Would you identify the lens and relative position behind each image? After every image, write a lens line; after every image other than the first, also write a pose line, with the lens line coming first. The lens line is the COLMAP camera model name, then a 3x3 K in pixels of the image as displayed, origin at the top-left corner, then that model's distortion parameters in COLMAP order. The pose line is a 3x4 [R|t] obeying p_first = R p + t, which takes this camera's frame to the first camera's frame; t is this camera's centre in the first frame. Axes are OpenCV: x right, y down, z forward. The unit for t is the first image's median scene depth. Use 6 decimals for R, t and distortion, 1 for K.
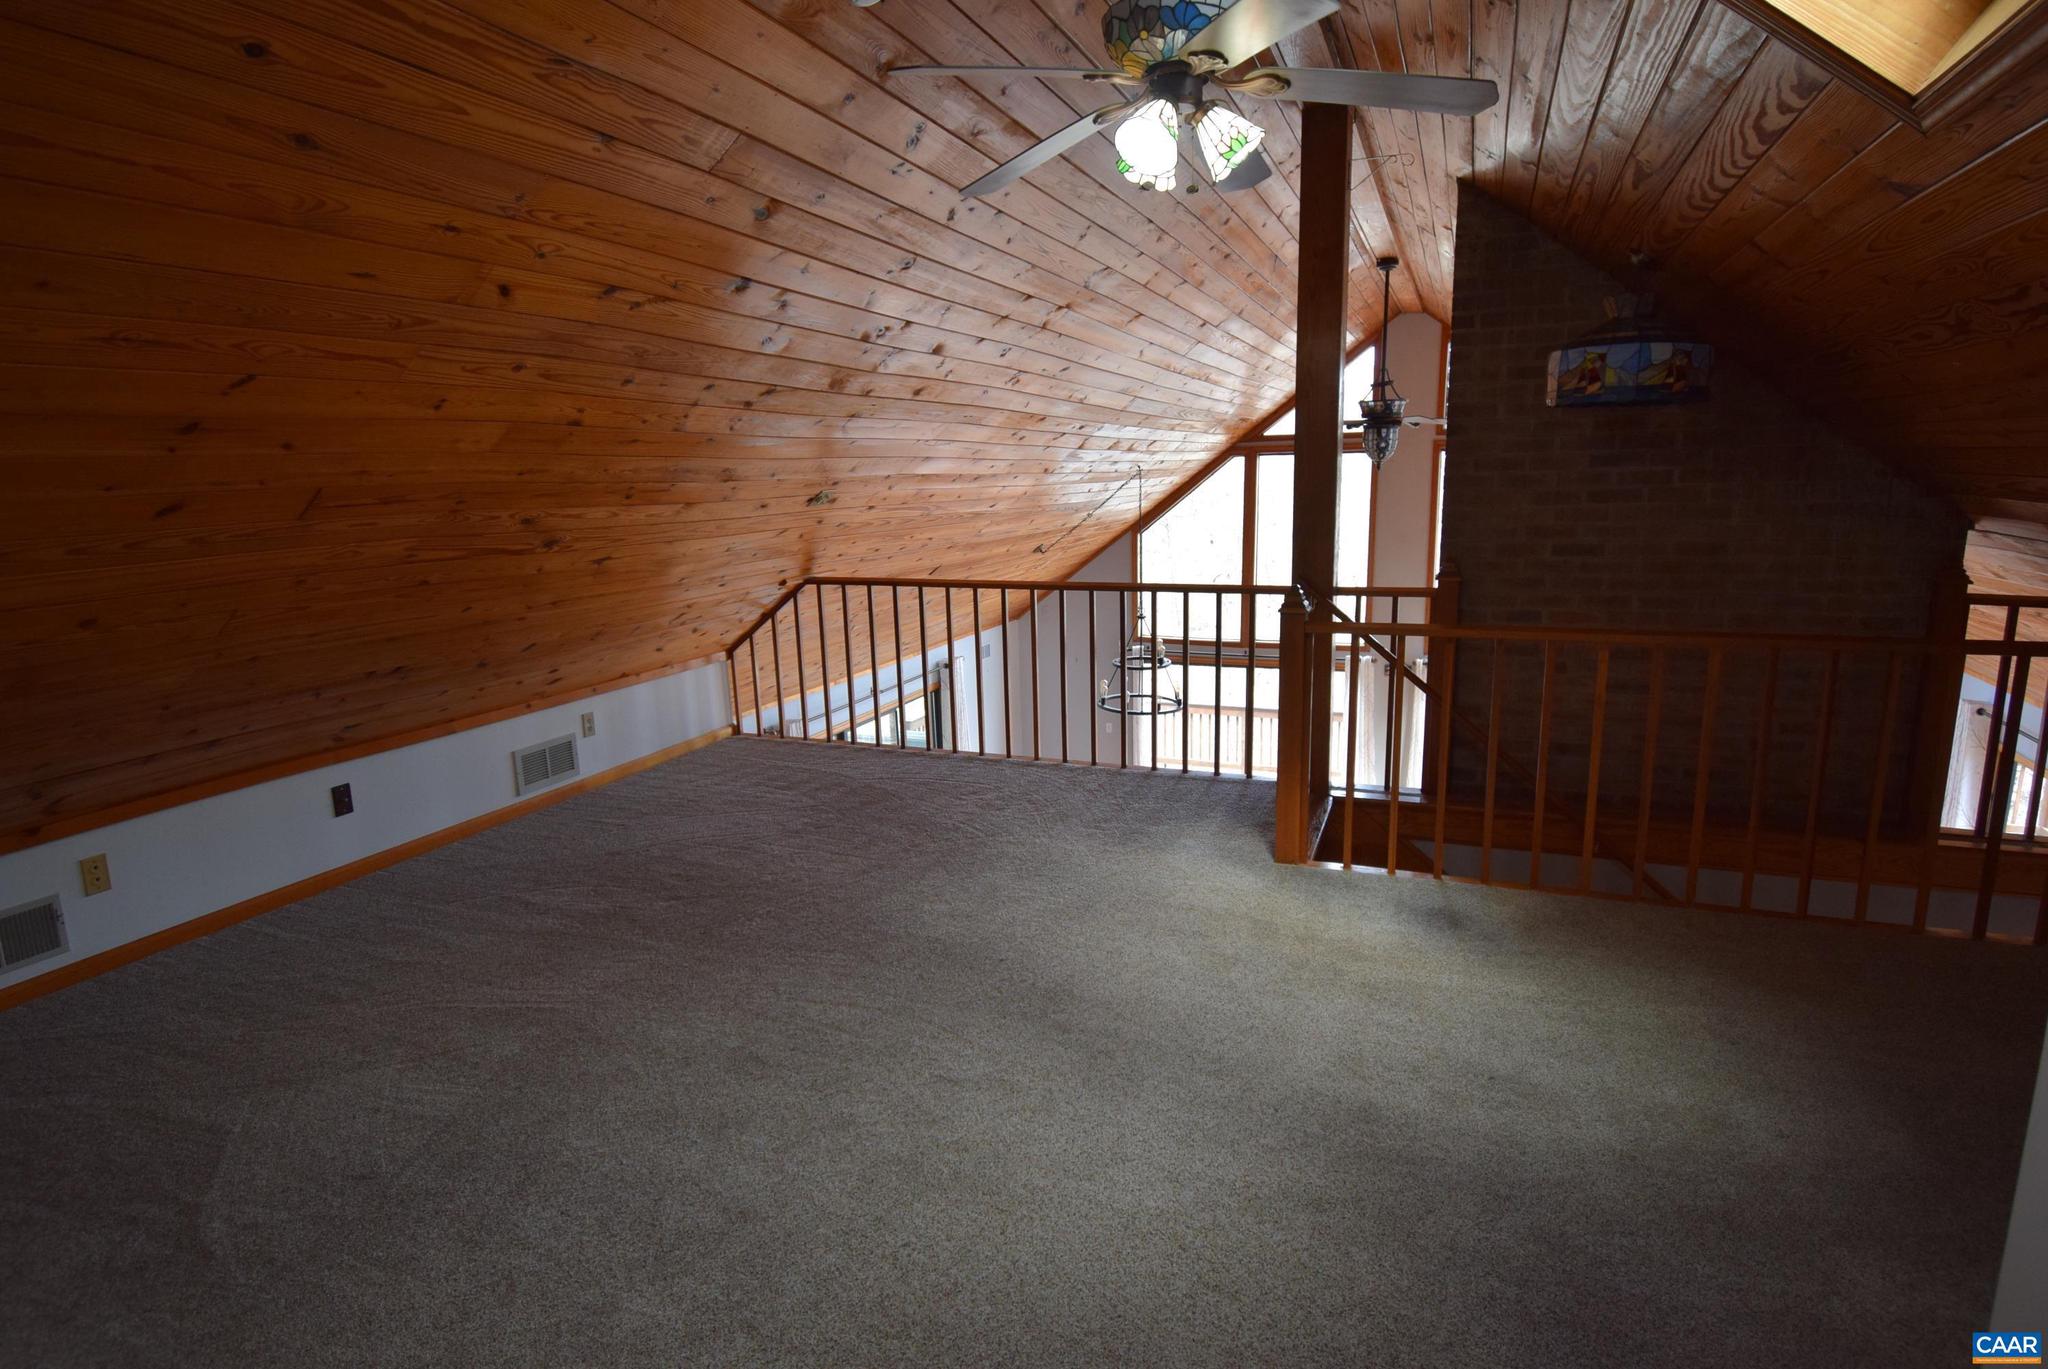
lens RADIAL K [[1074.5, 0, 1030.4], [0, 1074.5, 683.4], [0, 0, 1]] dist [0.016198, -0.026772]
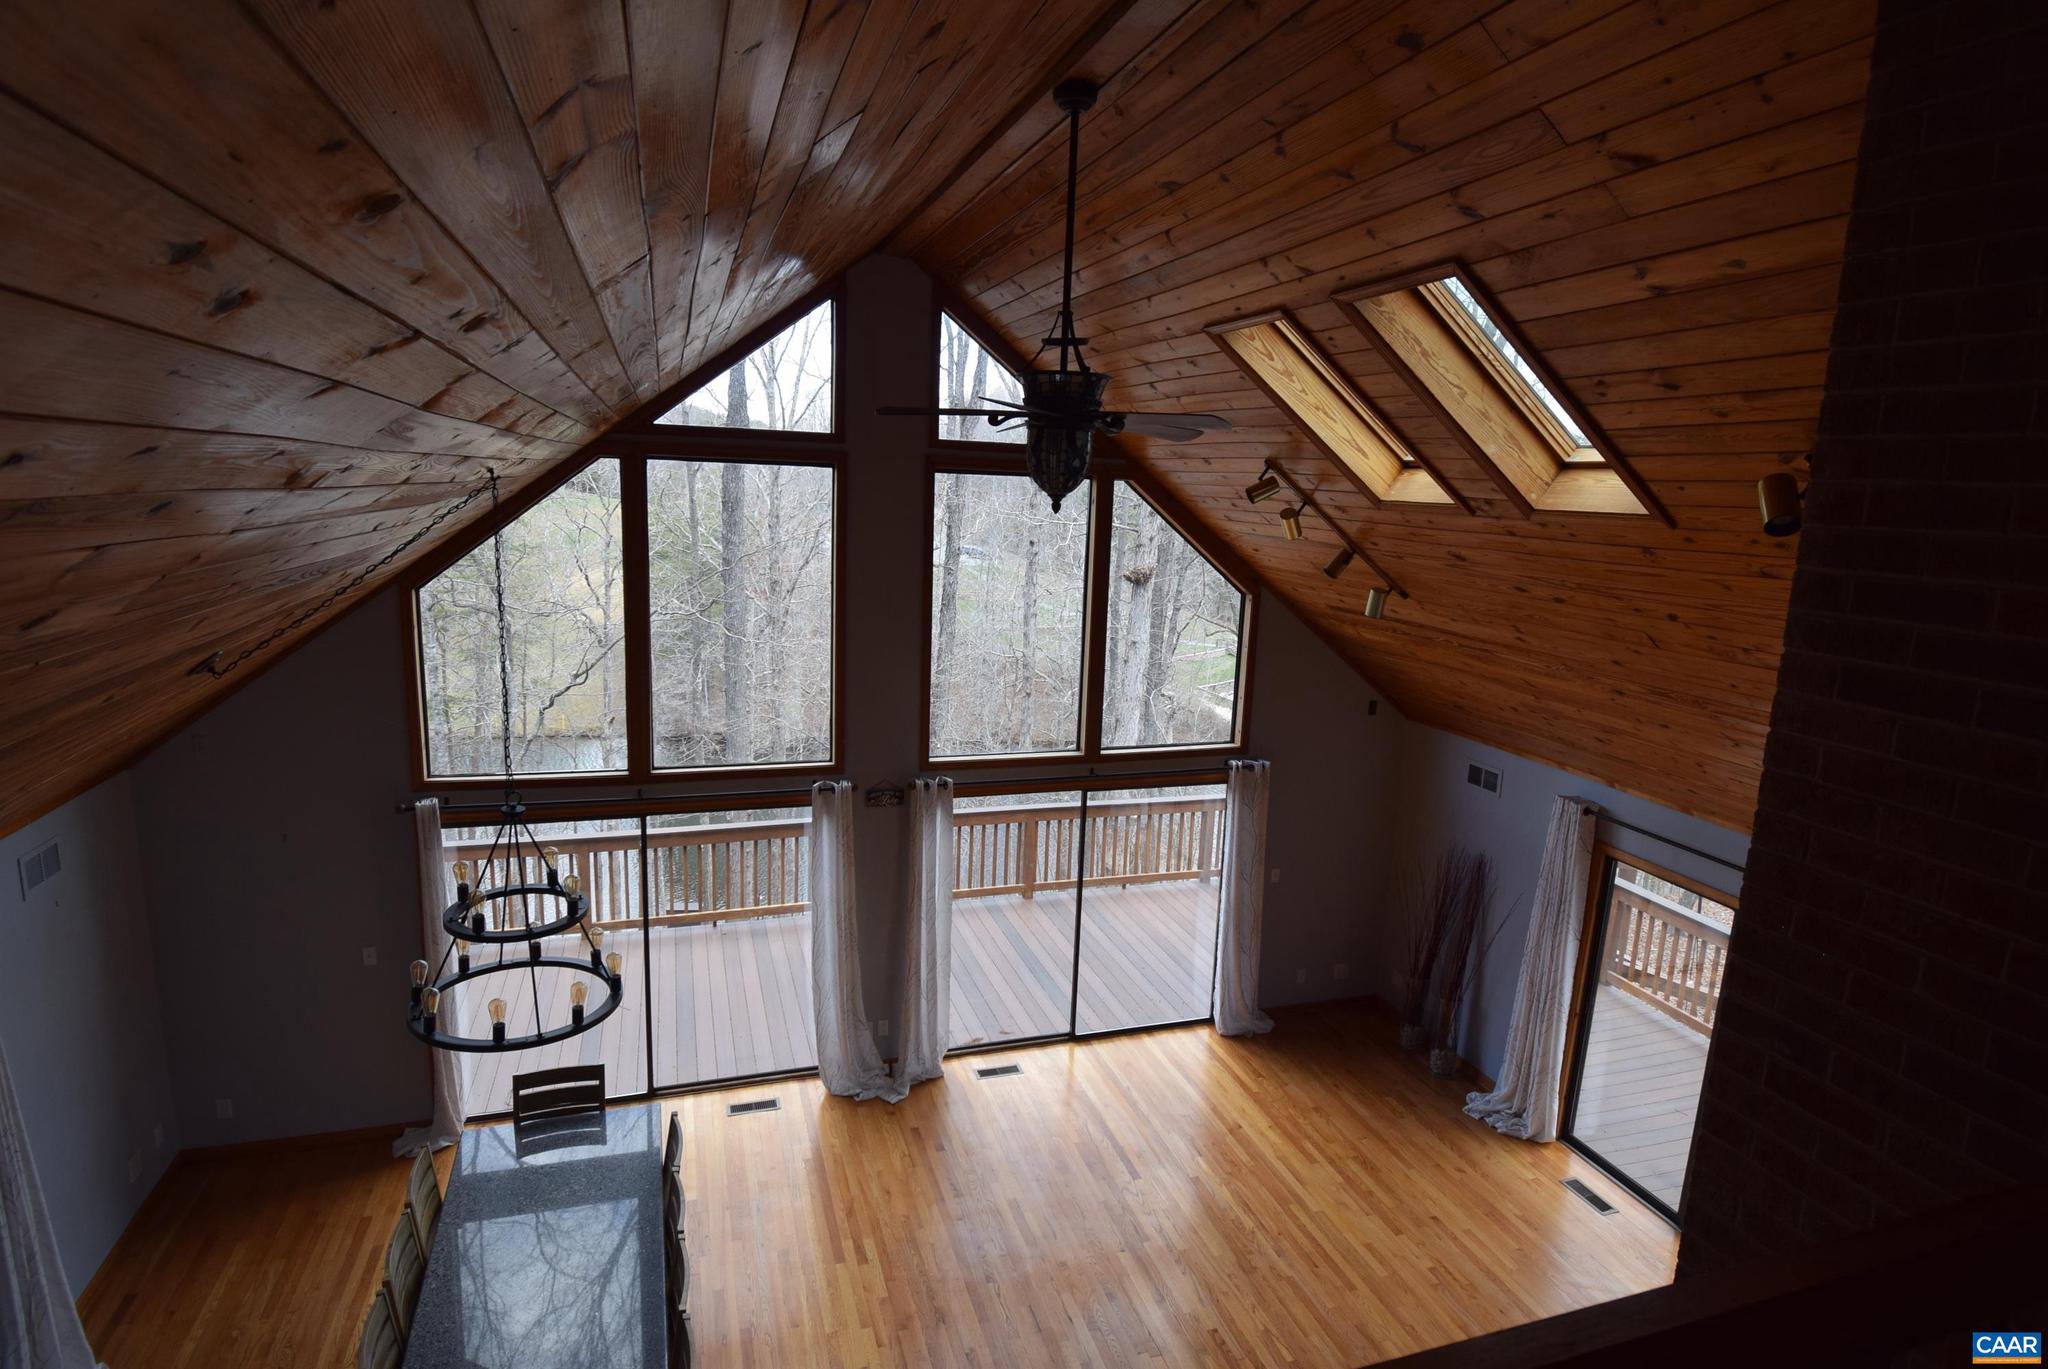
lens RADIAL K [[1074.5, 0, 1030.4], [0, 1074.5, 683.4], [0, 0, 1]] dist [0.016198, -0.026772]
pose [[0.754553, -0.064484, 0.653063, -0.020700], [0.067836, 0.997494, 0.020115, -0.109494], [-0.652724, 0.029124, 0.757036, 0.531414]]
